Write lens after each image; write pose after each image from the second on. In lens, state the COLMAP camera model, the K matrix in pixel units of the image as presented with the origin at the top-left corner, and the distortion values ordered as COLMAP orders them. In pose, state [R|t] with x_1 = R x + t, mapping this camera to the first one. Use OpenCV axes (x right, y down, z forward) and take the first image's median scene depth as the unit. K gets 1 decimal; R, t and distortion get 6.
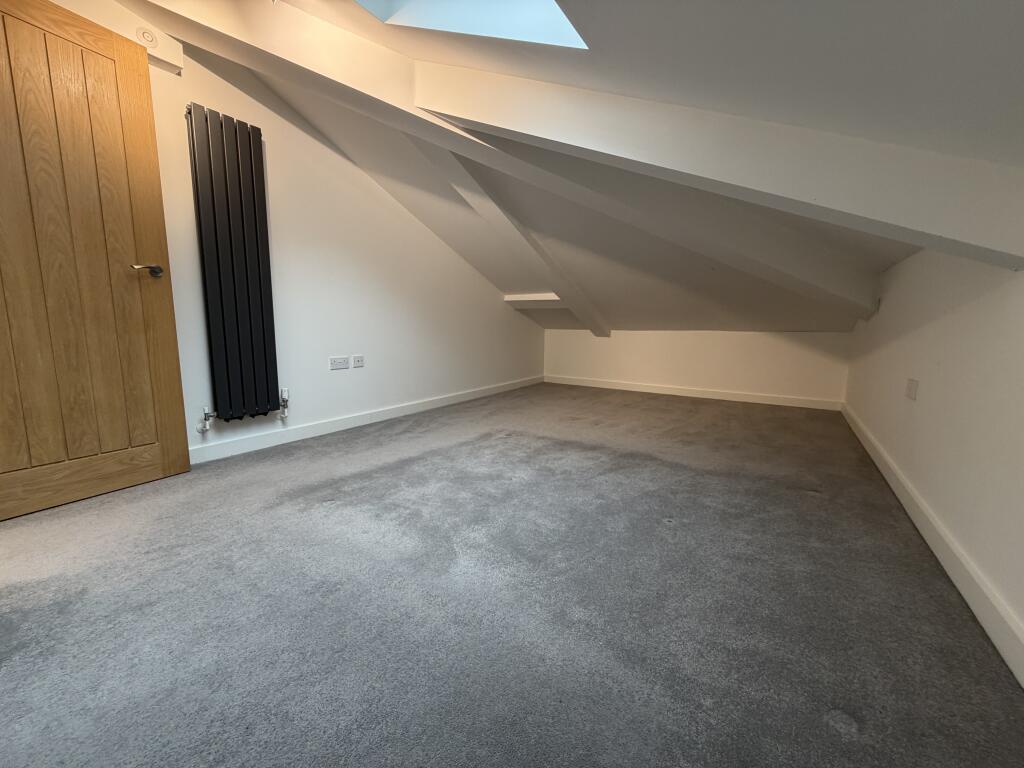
lens RADIAL K [[407.8, 0, 509.9], [0, 407.8, 384.1], [0, 0, 1]] dist [0.002121, -0.000920]
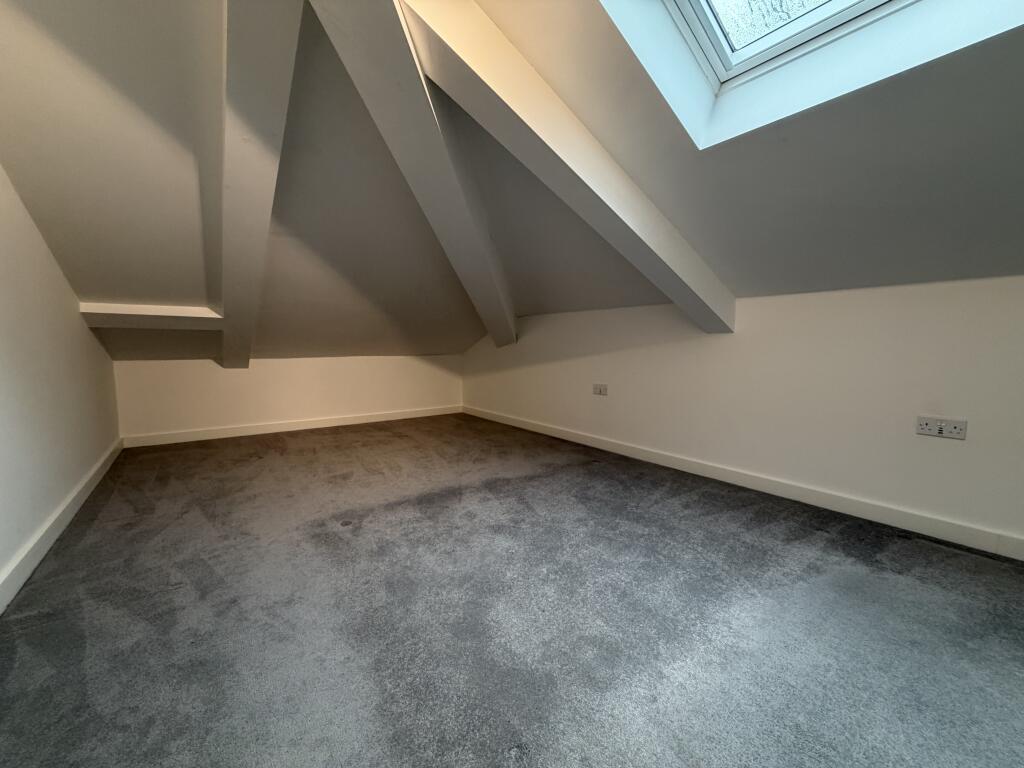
lens RADIAL K [[407.8, 0, 508.1], [0, 407.8, 386.2], [0, 0, 1]] dist [0.002121, -0.000920]
pose [[0.343314, -0.102634, 0.933596, -0.591457], [0.135902, 0.988979, 0.058746, -0.117732], [-0.929336, 0.106709, 0.353479, 0.556657]]
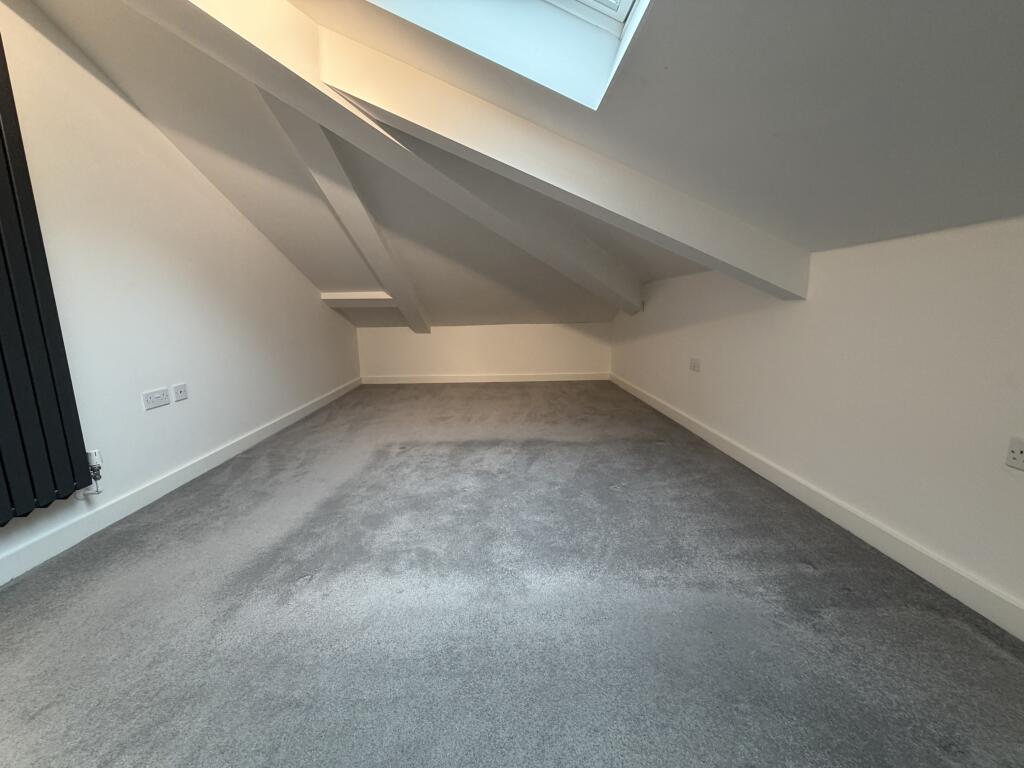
lens RADIAL K [[407.8, 0, 508.3], [0, 407.8, 384.0], [0, 0, 1]] dist [0.002121, -0.000920]
pose [[0.819531, -0.123841, 0.559493, -0.359553], [0.105488, 0.992286, 0.065122, -0.067524], [-0.563241, 0.005650, 0.826273, 0.083533]]
